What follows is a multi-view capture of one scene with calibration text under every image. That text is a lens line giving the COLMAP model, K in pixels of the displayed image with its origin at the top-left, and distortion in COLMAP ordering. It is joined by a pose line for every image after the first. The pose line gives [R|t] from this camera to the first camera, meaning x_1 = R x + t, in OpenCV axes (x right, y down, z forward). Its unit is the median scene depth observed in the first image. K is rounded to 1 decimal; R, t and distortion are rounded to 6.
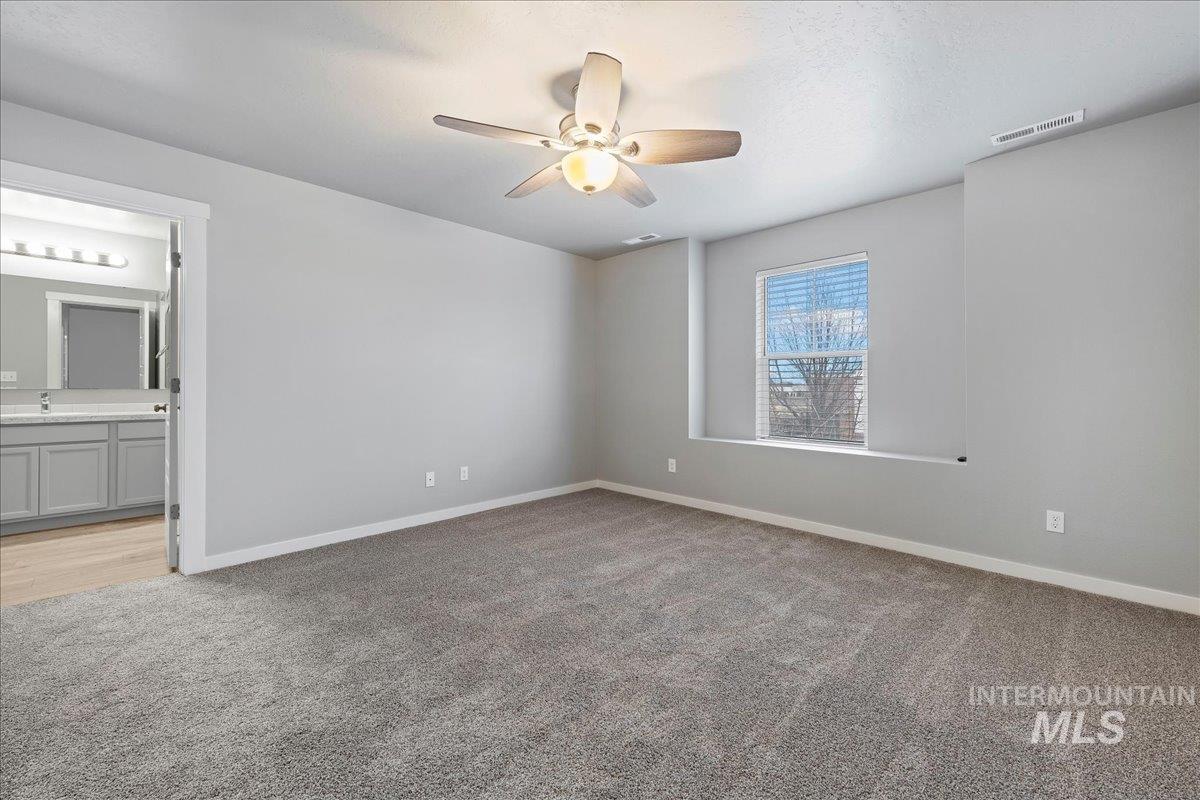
lens RADIAL K [[473.4, 0, 600.6], [0, 473.4, 385.2], [0, 0, 1]] dist [0.001639, 0.000161]
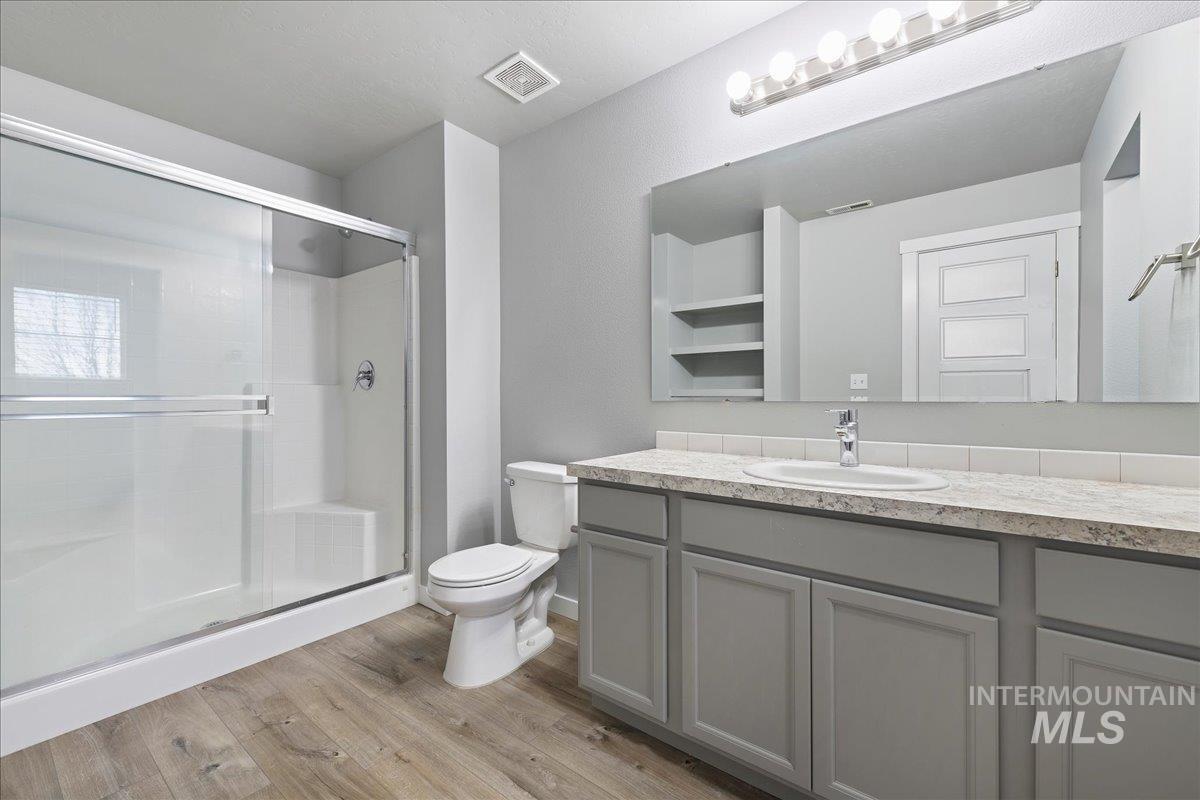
lens RADIAL K [[497.0, 0, 603.9], [0, 497.0, 398.8], [0, 0, 1]] dist [-0.000056, -0.000208]
pose [[0.110470, -0.001579, -0.993878, -0.799769], [0.006046, 0.999981, -0.000917, 0.005139], [0.993861, -0.005907, 0.110477, 0.763805]]
